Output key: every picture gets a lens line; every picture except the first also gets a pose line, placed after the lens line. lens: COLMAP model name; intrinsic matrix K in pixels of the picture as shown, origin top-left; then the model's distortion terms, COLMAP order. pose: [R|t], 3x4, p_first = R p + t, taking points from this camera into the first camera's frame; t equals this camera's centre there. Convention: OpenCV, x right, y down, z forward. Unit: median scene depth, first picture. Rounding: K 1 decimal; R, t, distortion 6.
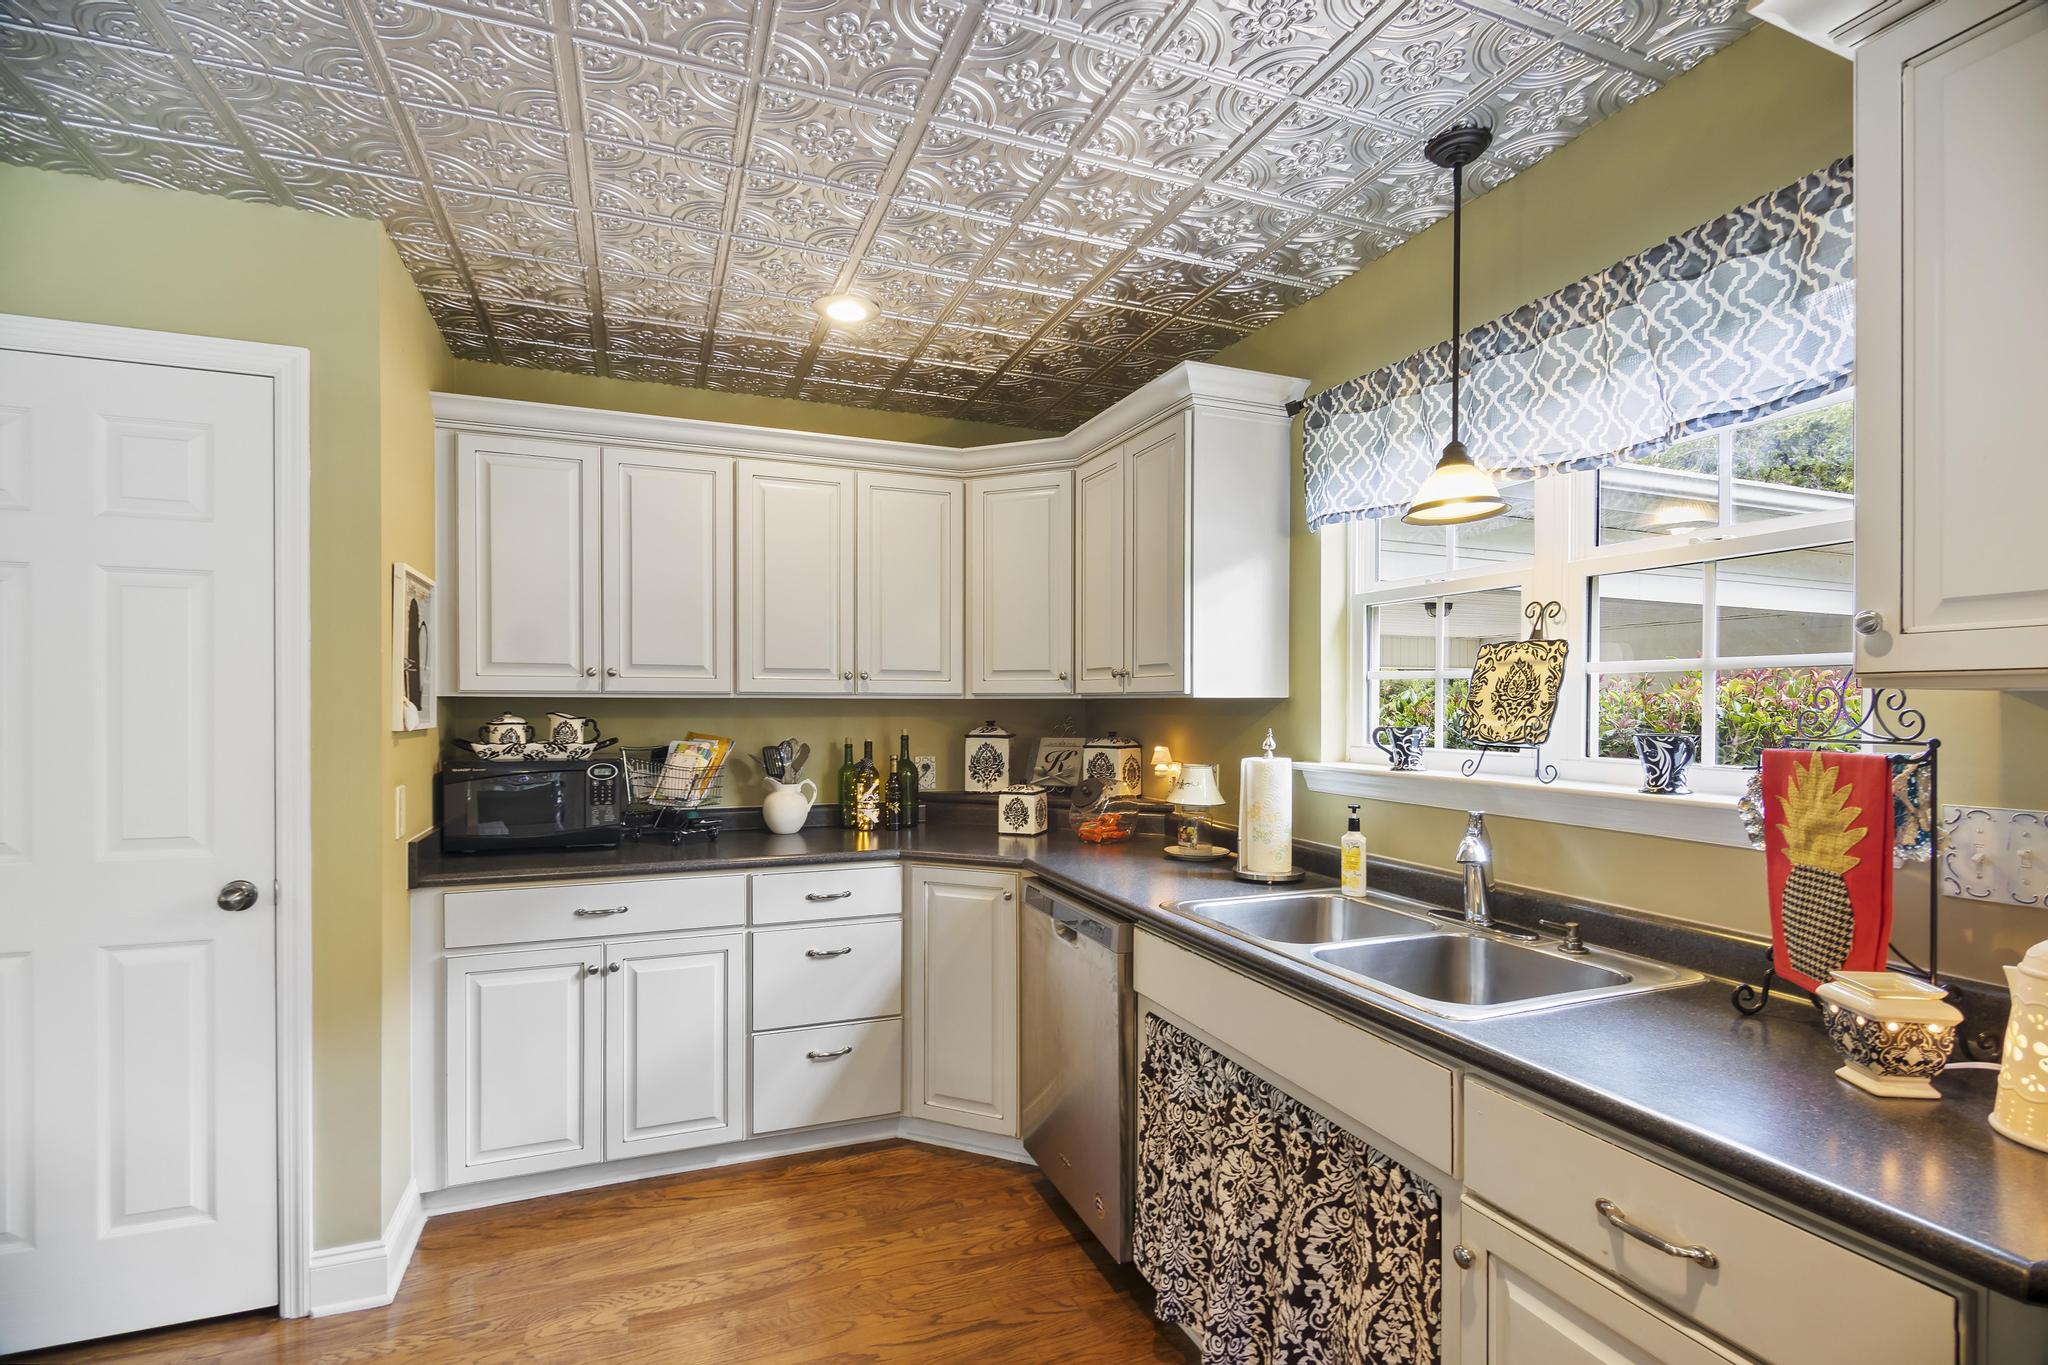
lens RADIAL K [[942.5, 0, 1017.1], [0, 942.5, 711.2], [0, 0, 1]] dist [-0.002436, -0.003239]
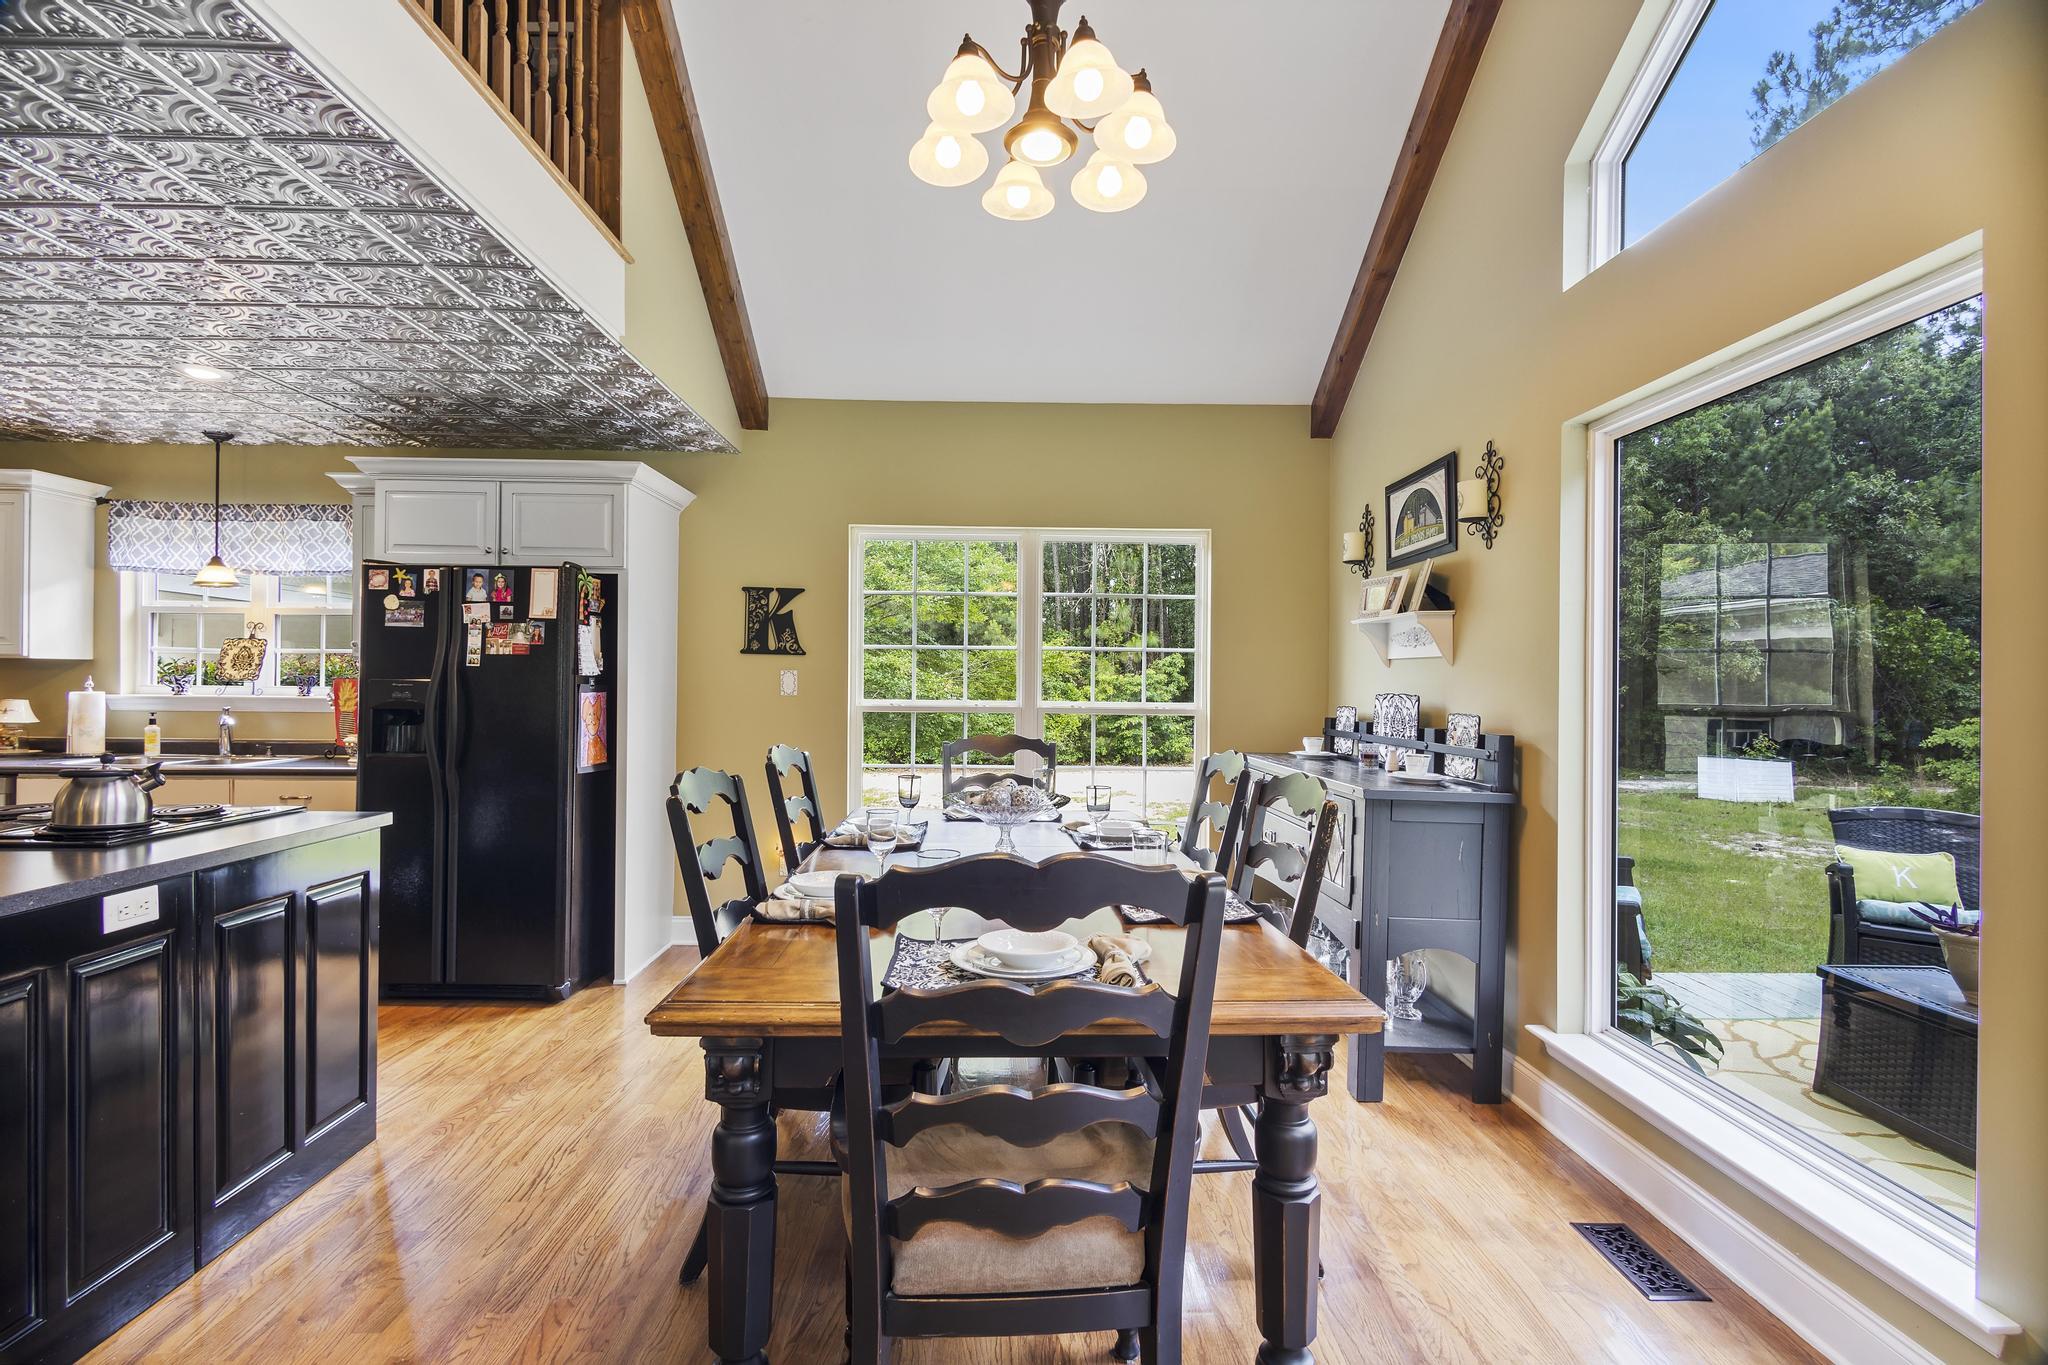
lens RADIAL K [[942.5, 0, 1021.0], [0, 942.5, 685.6], [0, 0, 1]] dist [-0.002436, -0.003239]
pose [[0.339949, -0.003340, 0.940438, -1.027871], [-0.001942, 0.999989, 0.004253, 0.031755], [-0.940442, -0.003272, 0.339939, -1.646778]]
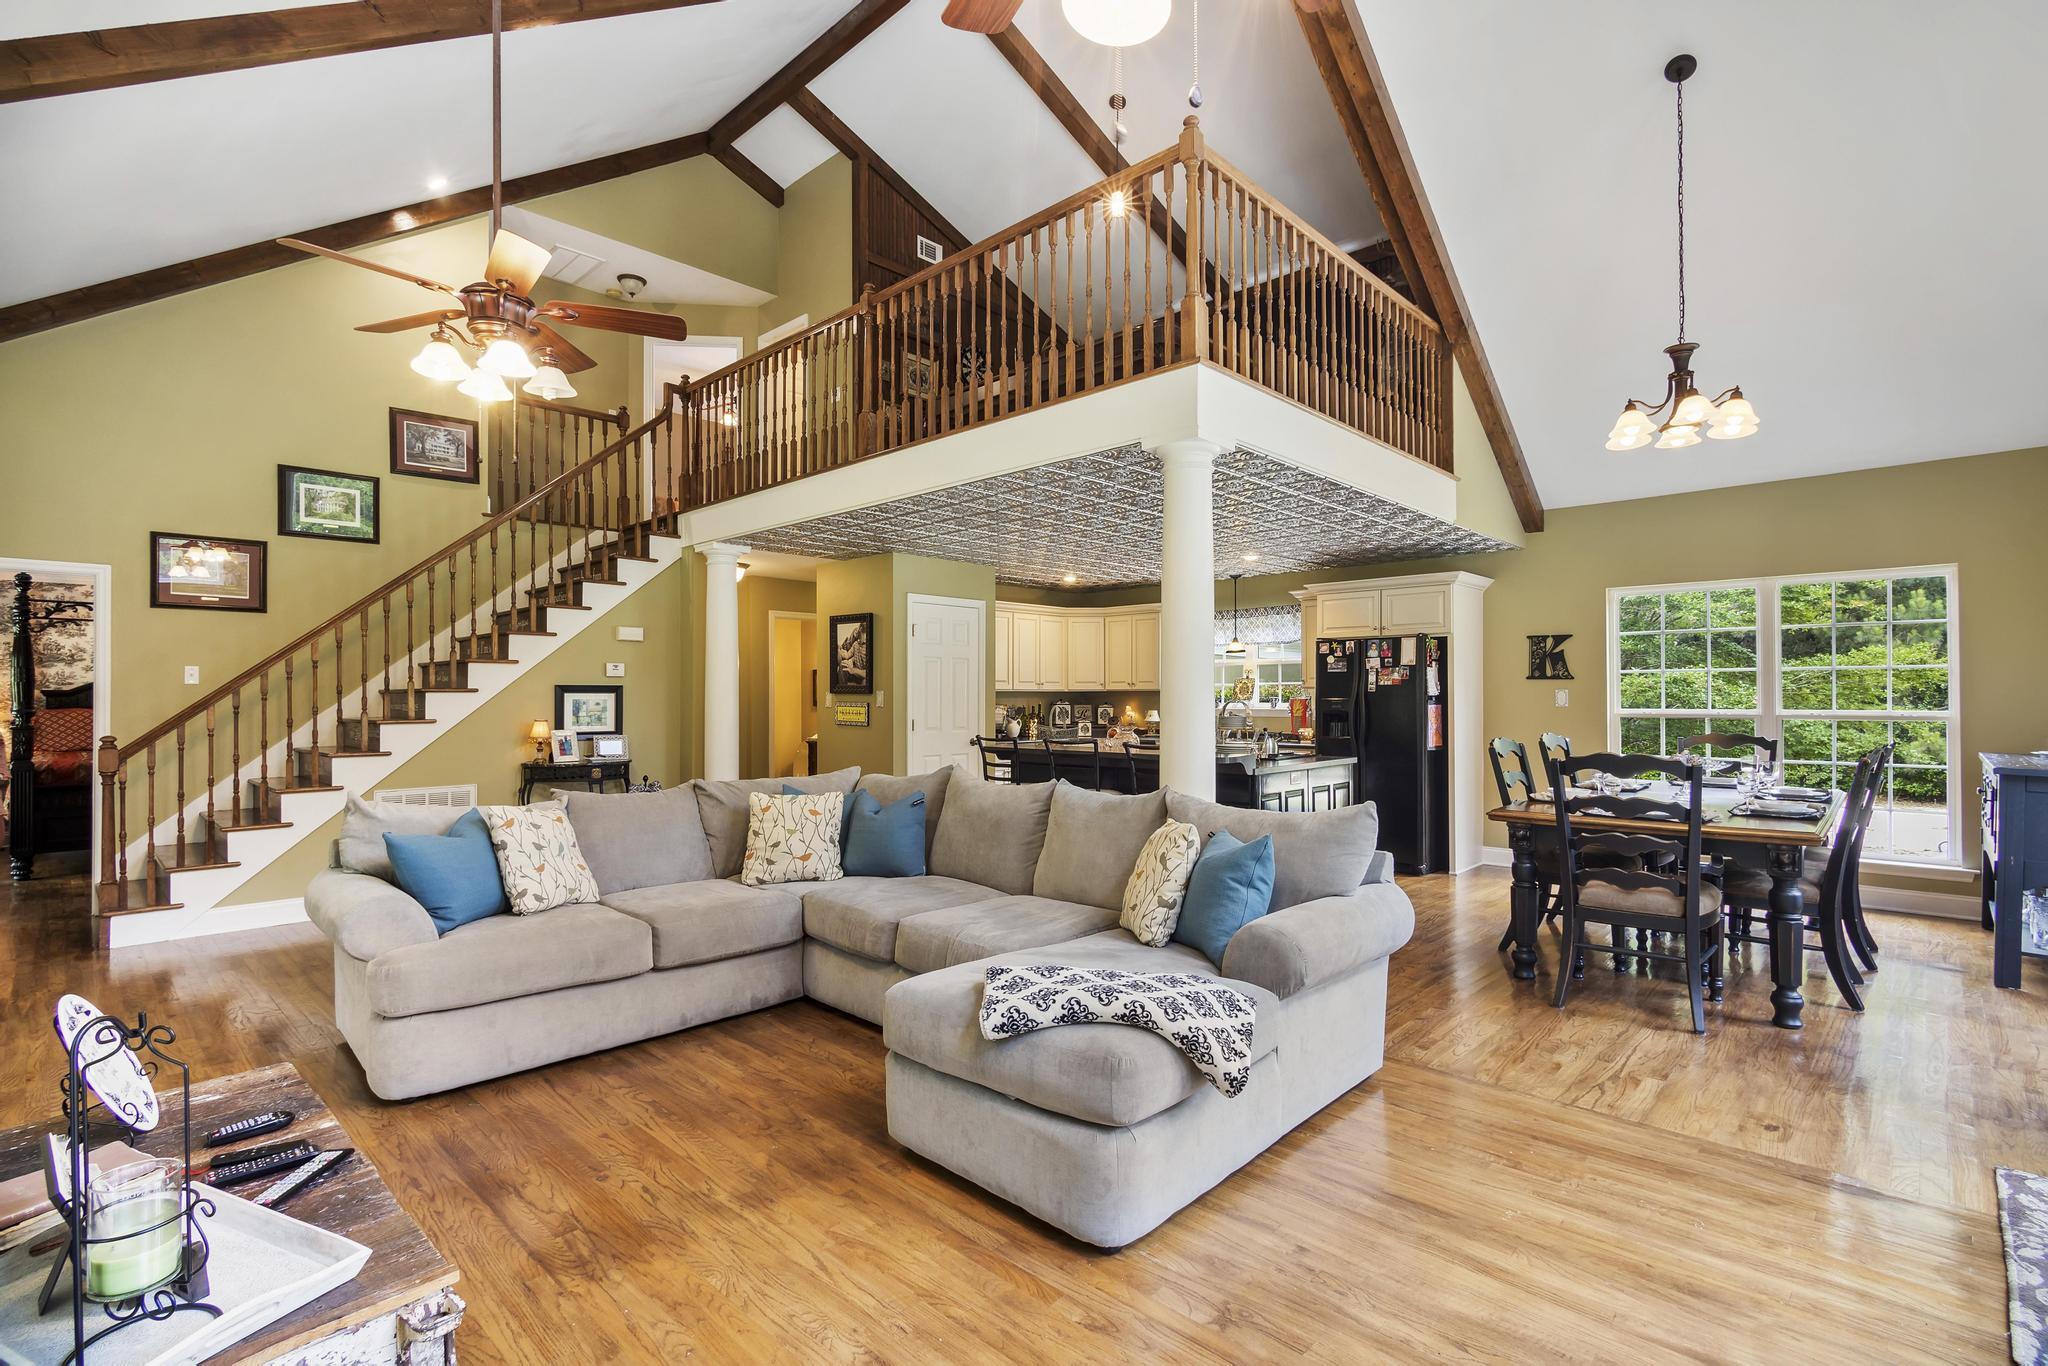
lens RADIAL K [[942.5, 0, 1017.2], [0, 942.5, 695.6], [0, 0, 1]] dist [-0.002436, -0.003239]
pose [[0.908456, -0.006520, 0.417929, -2.351667], [0.010131, 0.999928, -0.006421, 0.028236], [-0.417857, 0.010067, 0.908457, -2.663958]]
